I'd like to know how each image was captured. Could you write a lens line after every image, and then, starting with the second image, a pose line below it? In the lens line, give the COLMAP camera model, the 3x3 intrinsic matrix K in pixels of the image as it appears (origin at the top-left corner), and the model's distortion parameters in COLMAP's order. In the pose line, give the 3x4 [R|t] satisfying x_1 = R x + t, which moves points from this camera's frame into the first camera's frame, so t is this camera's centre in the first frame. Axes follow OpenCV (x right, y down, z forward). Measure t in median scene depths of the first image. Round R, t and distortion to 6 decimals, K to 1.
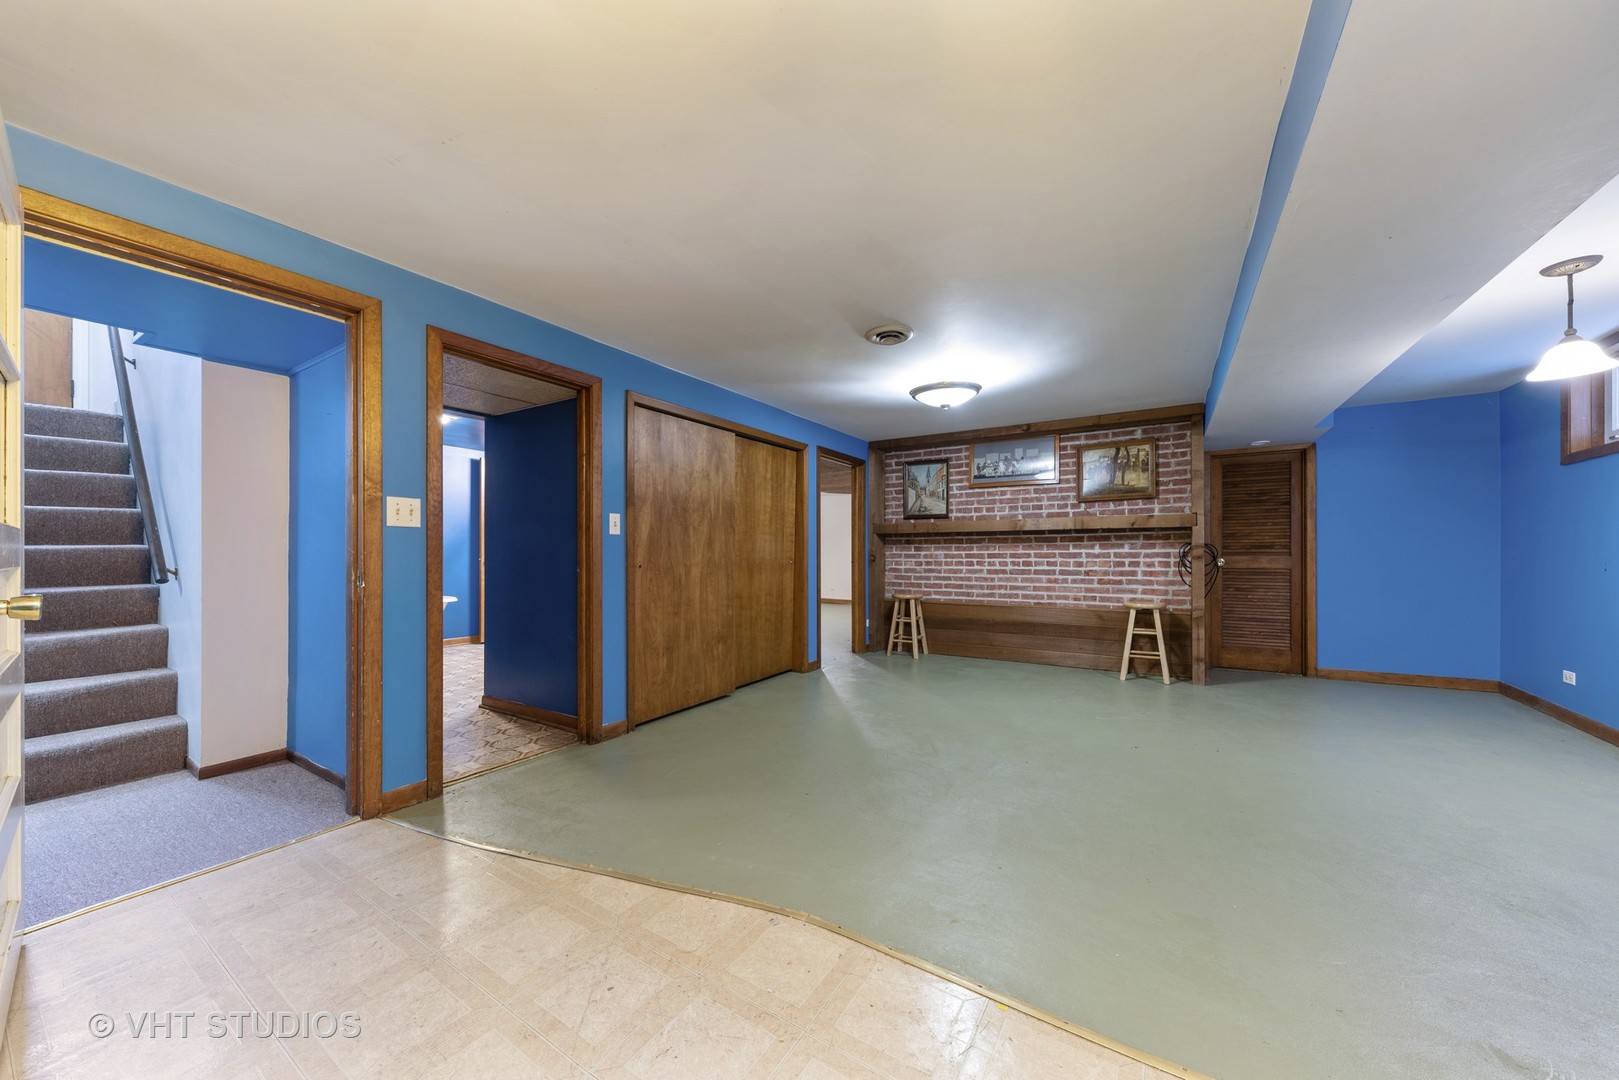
lens RADIAL K [[567.1, 0, 804.8], [0, 567.1, 552.5], [0, 0, 1]] dist [0.000510, 0.000036]
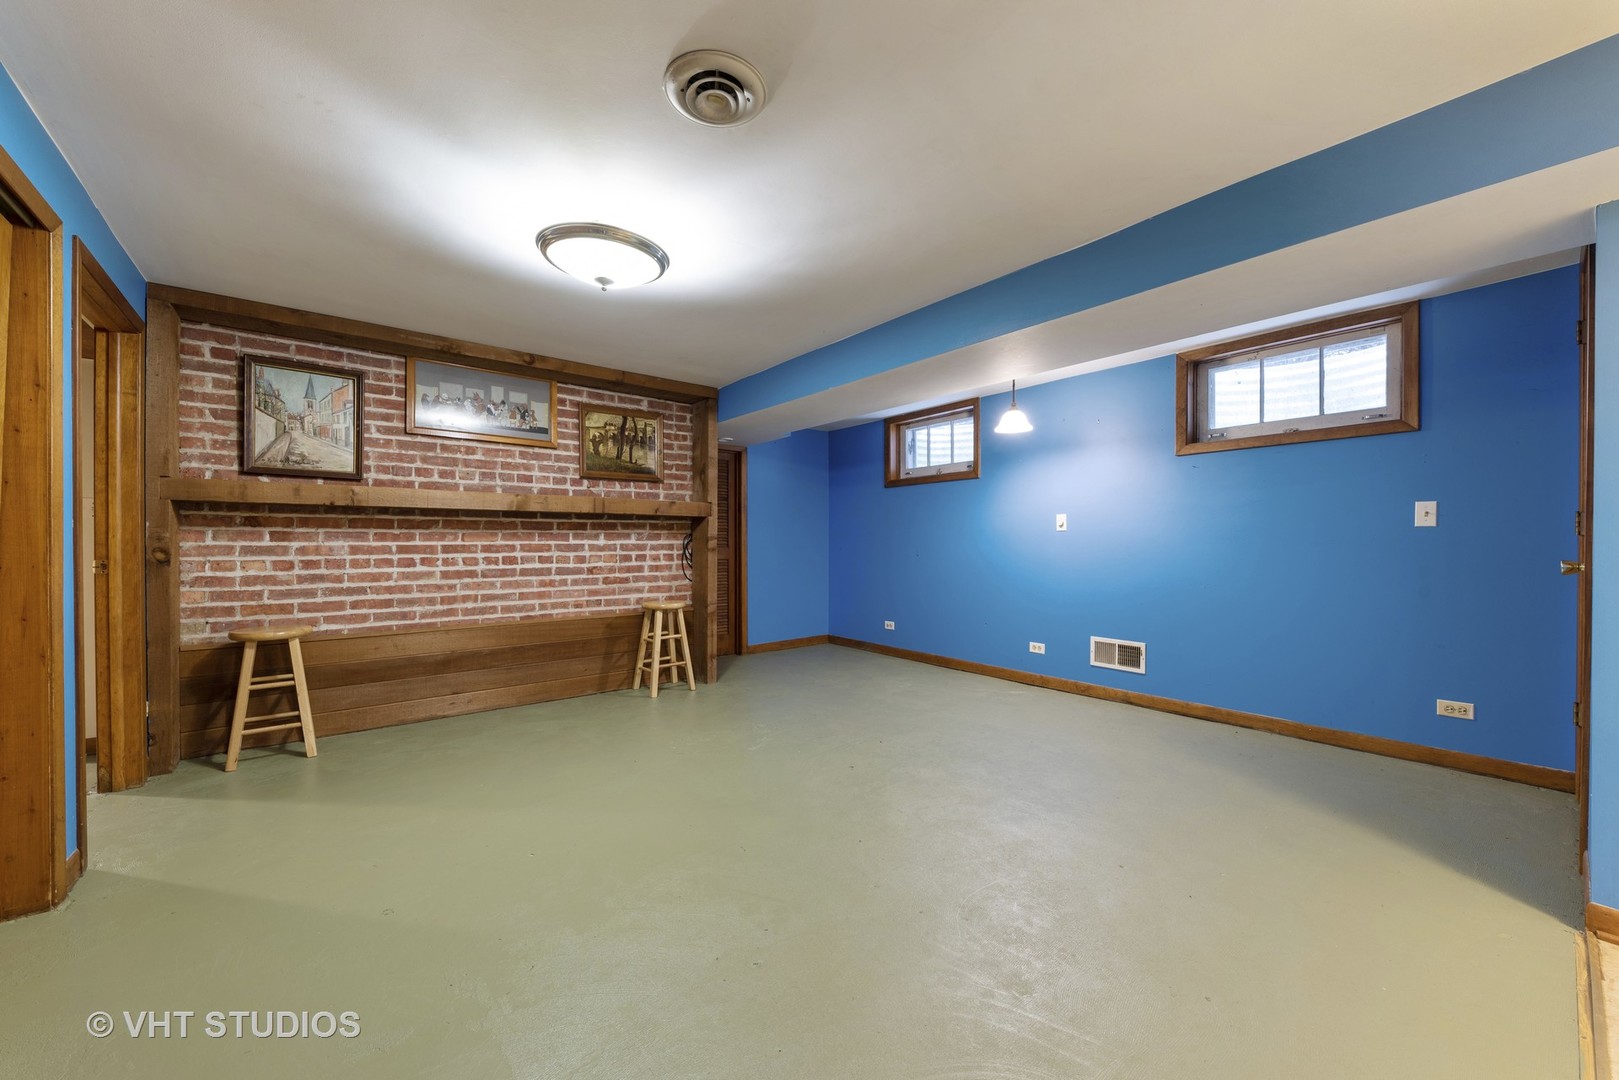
lens RADIAL K [[603.6, 0, 807.8], [0, 603.6, 548.2], [0, 0, 1]] dist [0.000460, -0.000006]
pose [[0.311631, -0.003769, 0.950196, -0.182382], [-0.000381, 0.999992, 0.004092, 0.002155], [-0.950203, -0.001637, 0.311627, 0.442019]]
